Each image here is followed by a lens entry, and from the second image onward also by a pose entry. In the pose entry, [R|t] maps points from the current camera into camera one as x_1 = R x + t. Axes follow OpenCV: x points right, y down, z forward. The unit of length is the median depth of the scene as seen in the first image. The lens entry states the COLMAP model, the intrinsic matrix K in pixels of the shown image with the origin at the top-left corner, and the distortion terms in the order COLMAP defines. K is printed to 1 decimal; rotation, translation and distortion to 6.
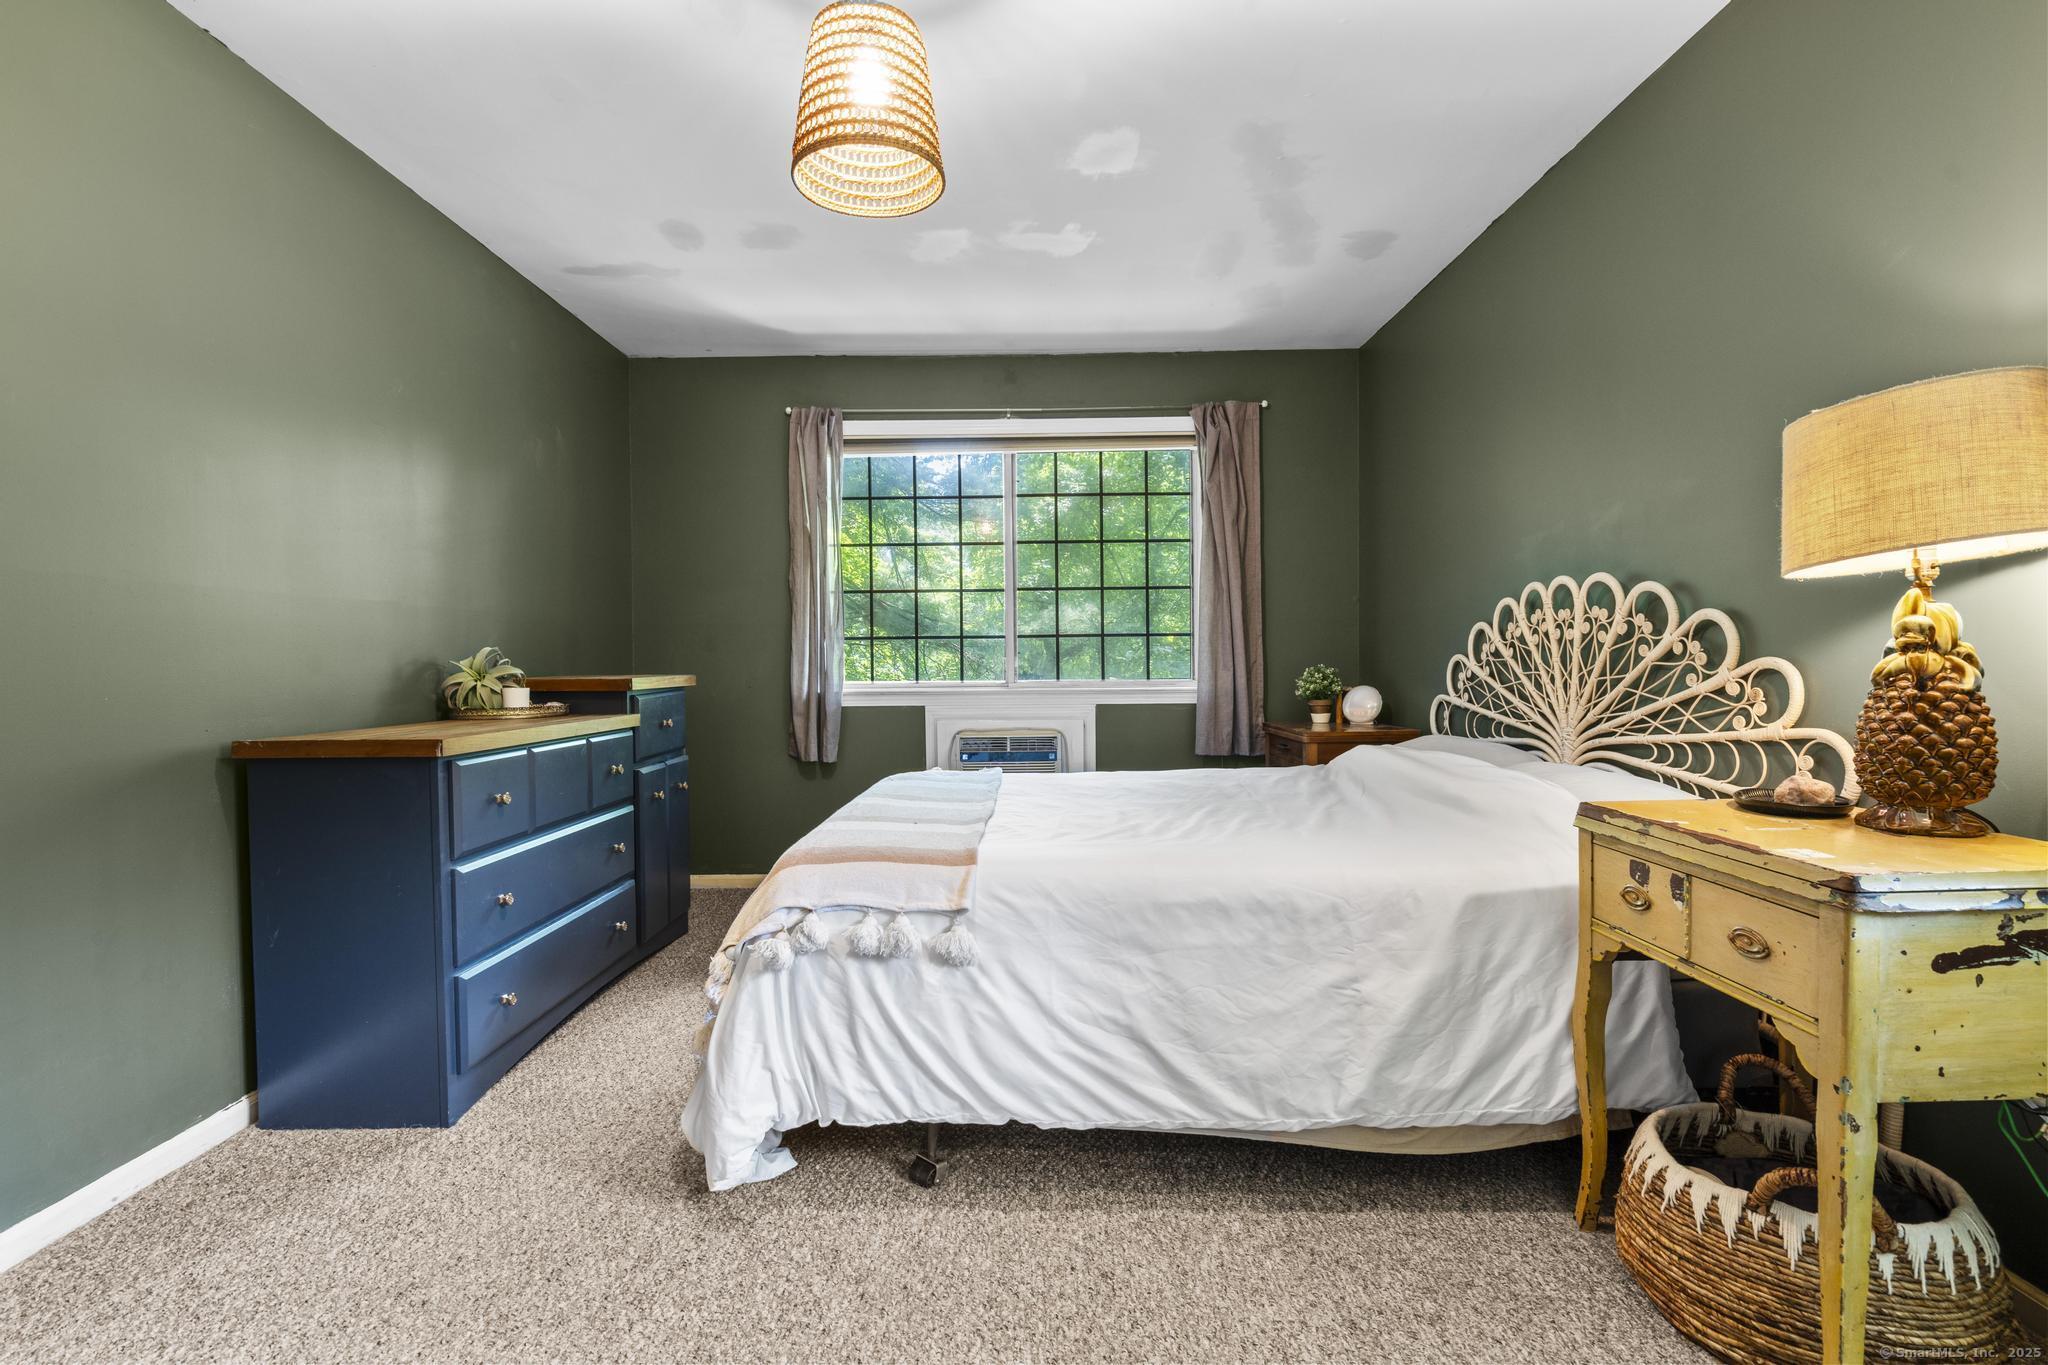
lens RADIAL K [[916.2, 0, 1019.0], [0, 916.2, 684.4], [0, 0, 1]] dist [-0.007712, 0.003788]
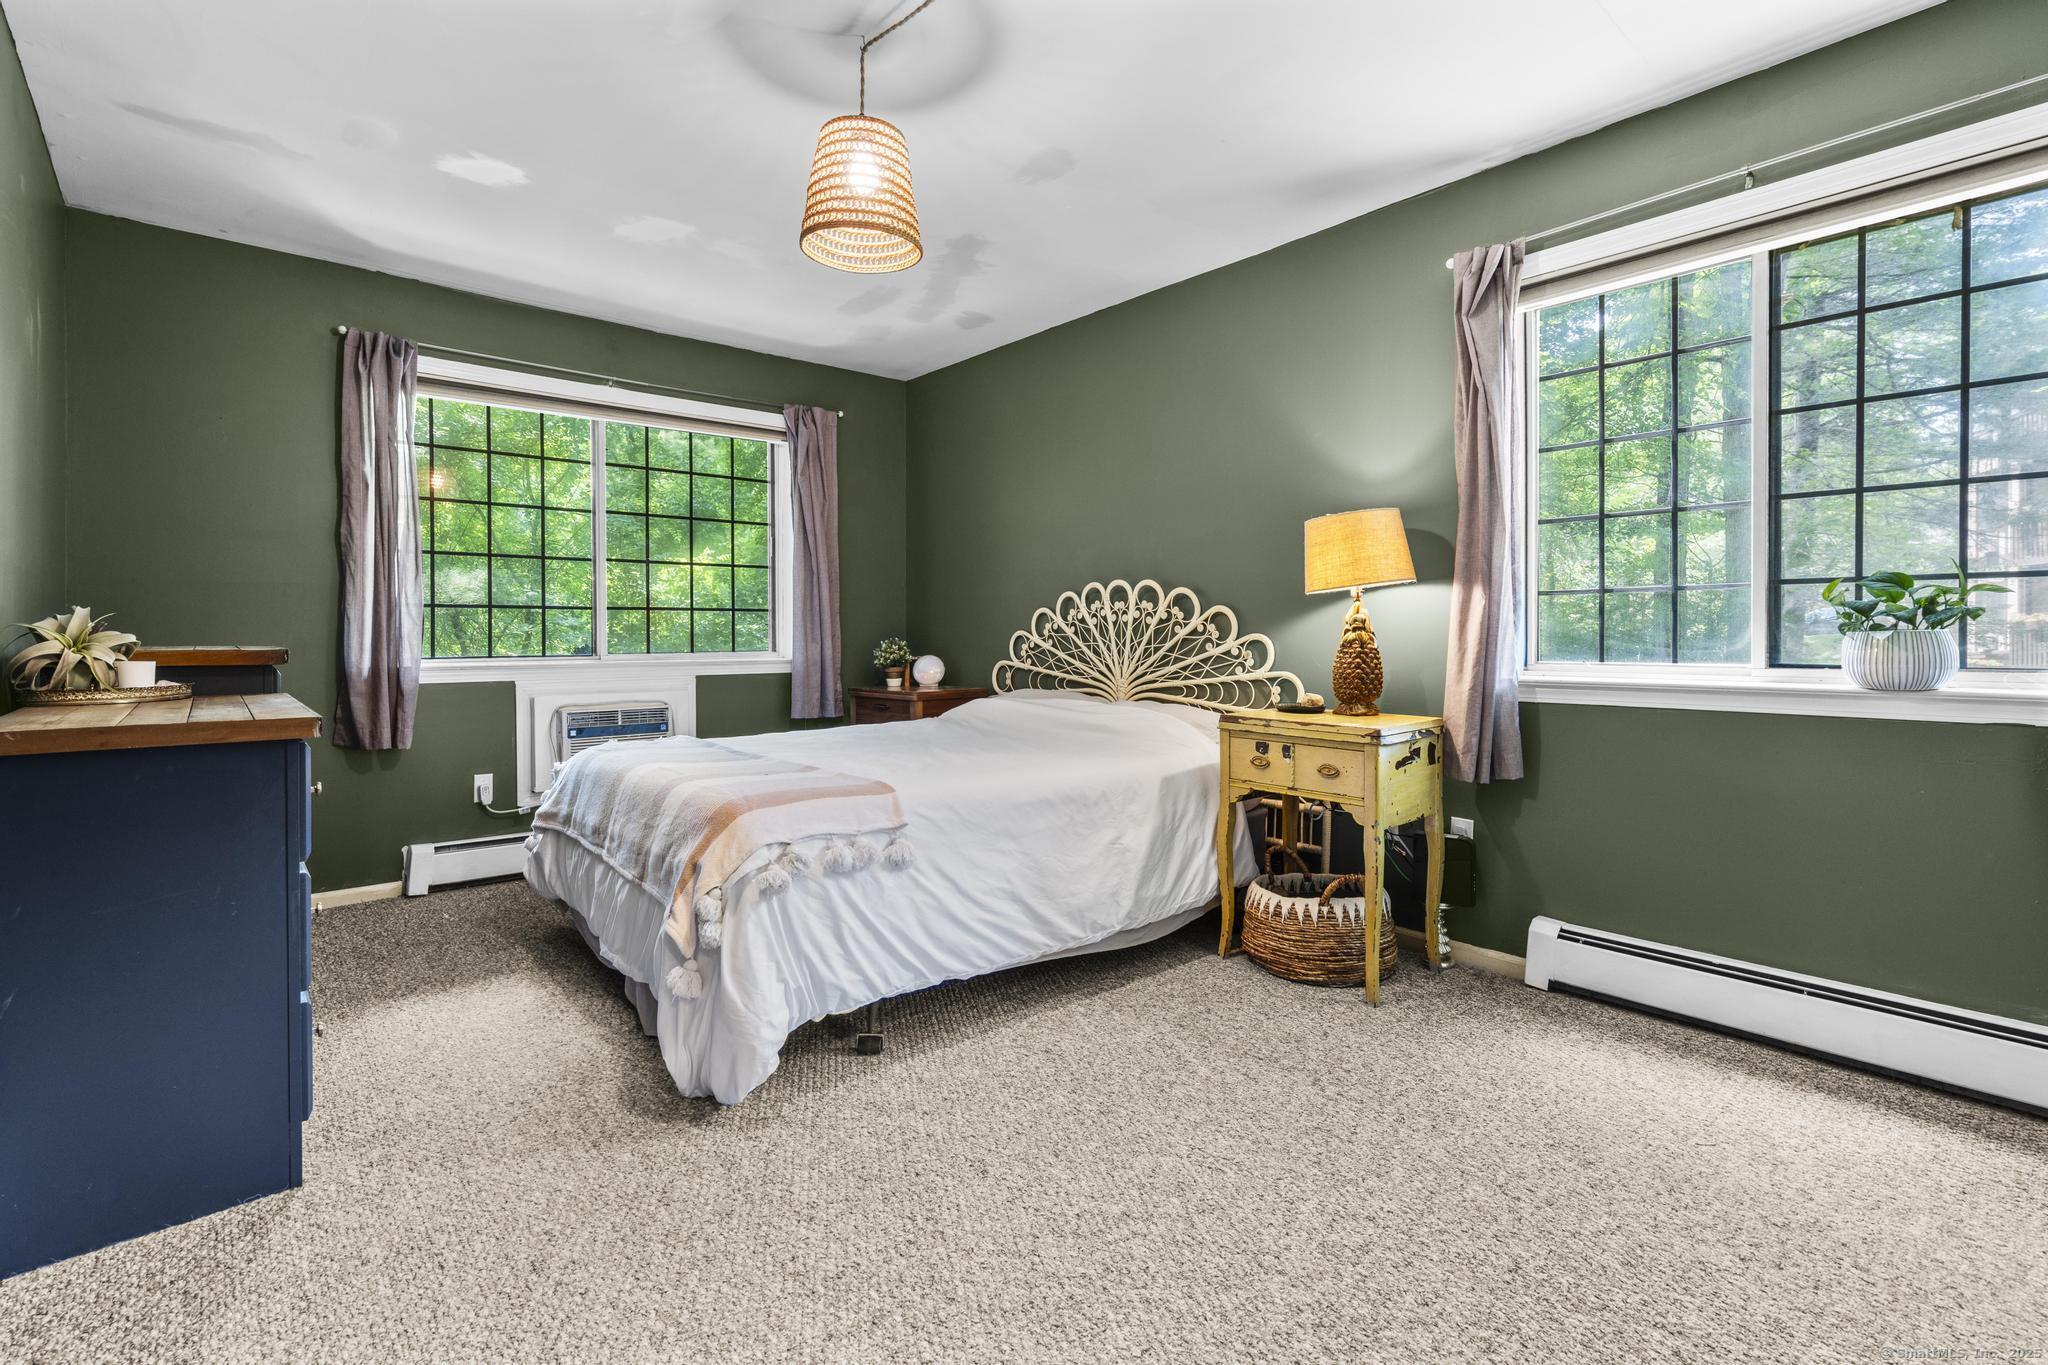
lens RADIAL K [[942.2, 0, 1028.1], [0, 942.2, 633.3], [0, 0, 1]] dist [-0.015420, 0.007633]
pose [[0.745250, 0.009299, 0.666720, -0.643035], [0.011125, 0.999590, -0.026377, 0.011690], [-0.666692, 0.027075, 0.744841, -0.080335]]
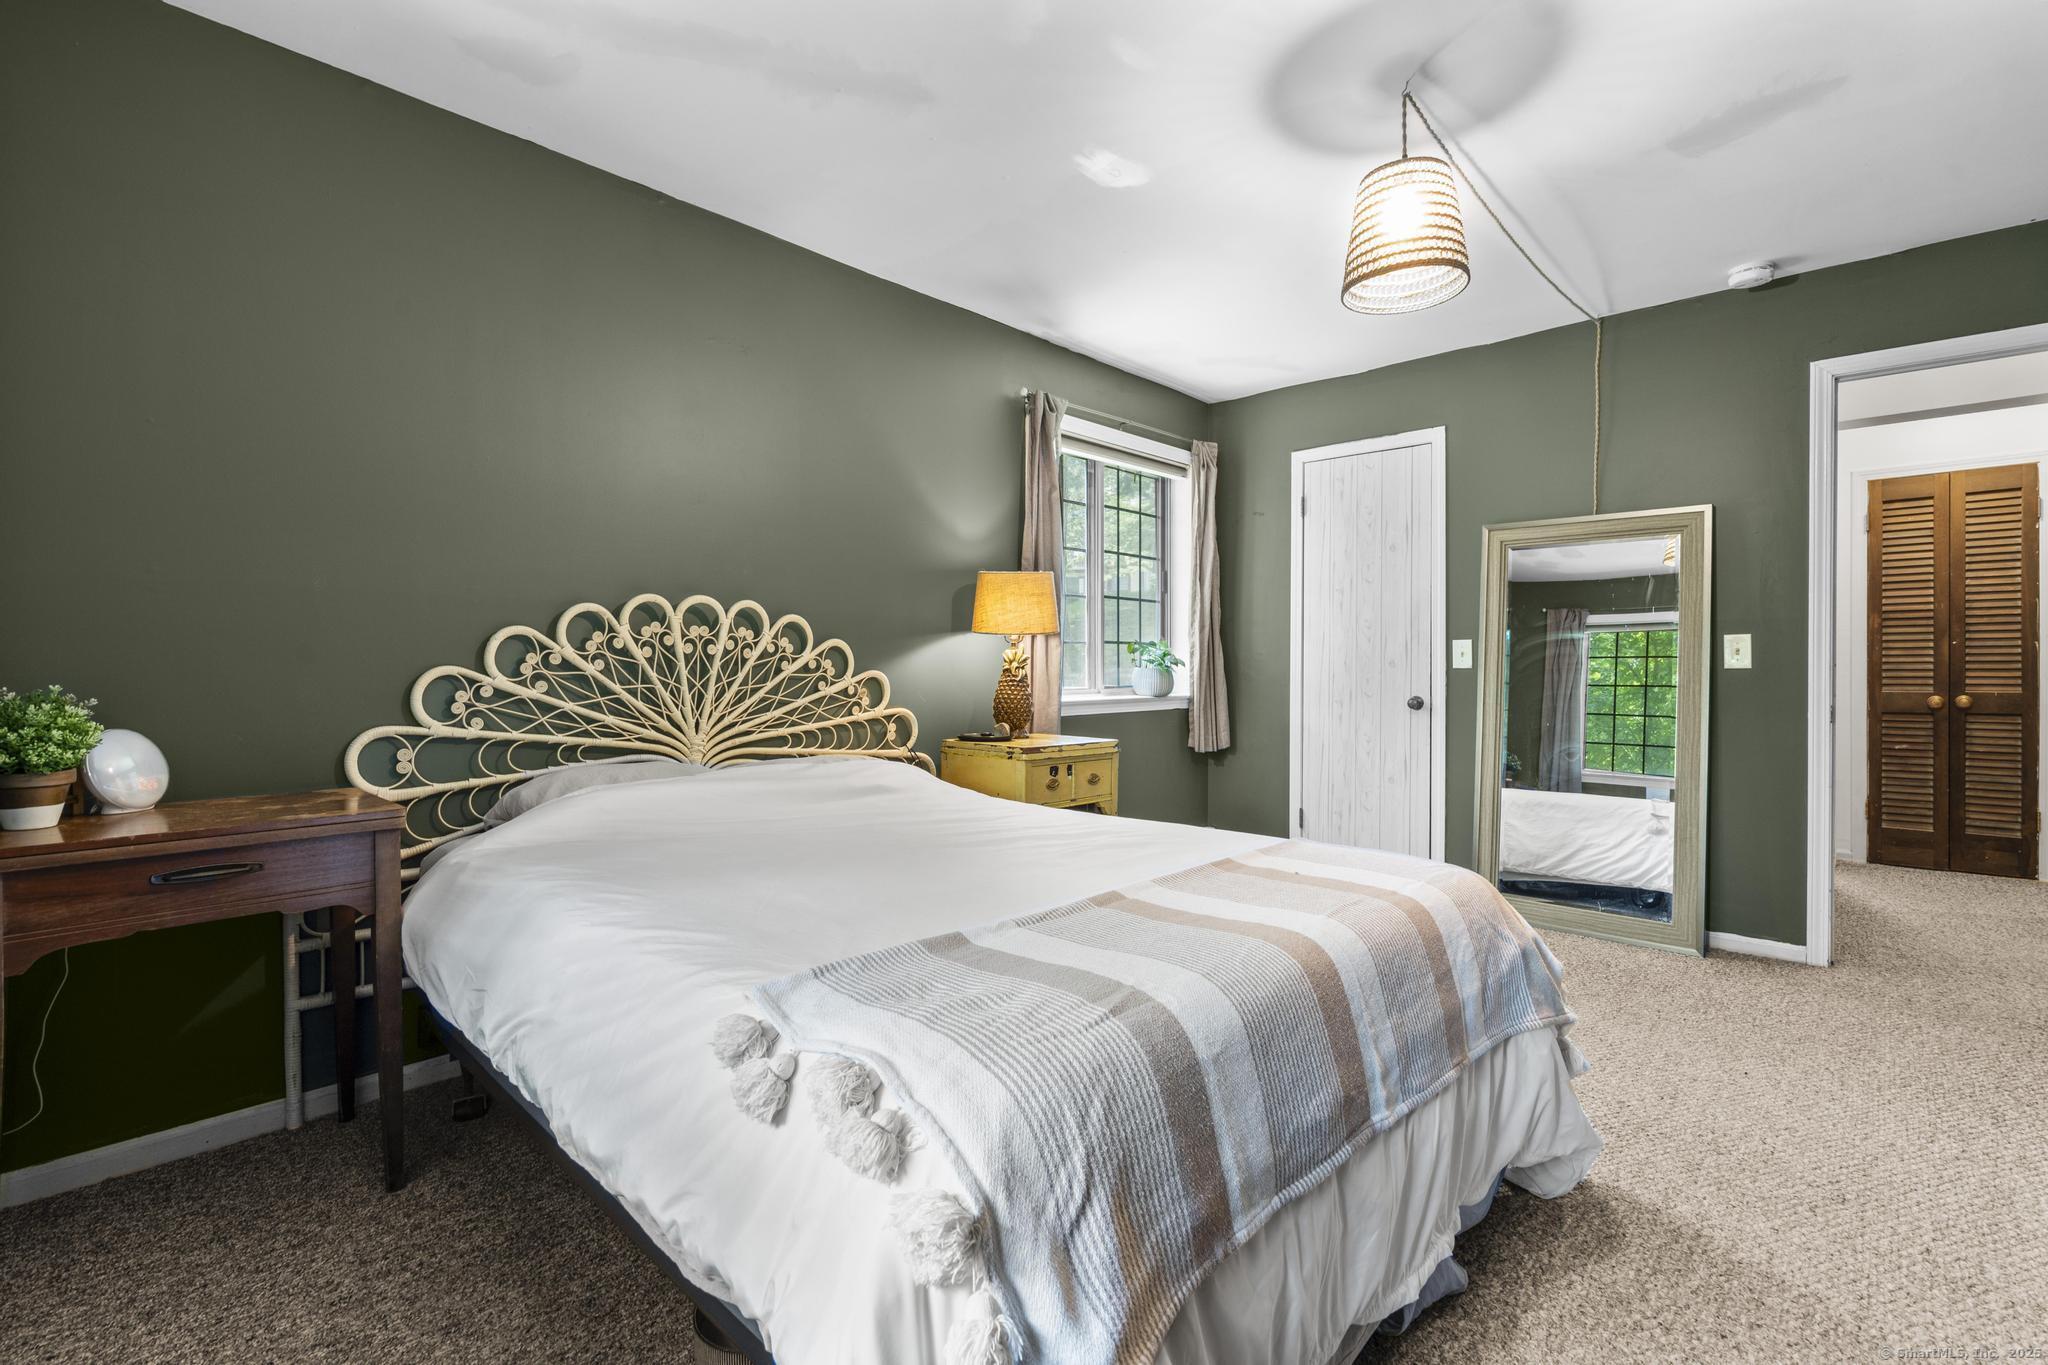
lens RADIAL K [[931.0, 0, 1021.4], [0, 931.0, 653.7], [0, 0, 1]] dist [-0.004545, 0.000349]
pose [[-0.716243, 0.023787, 0.697445, -0.511995], [0.029518, 0.999557, -0.003777, -0.038740], [-0.697226, 0.017881, -0.716628, 1.730780]]
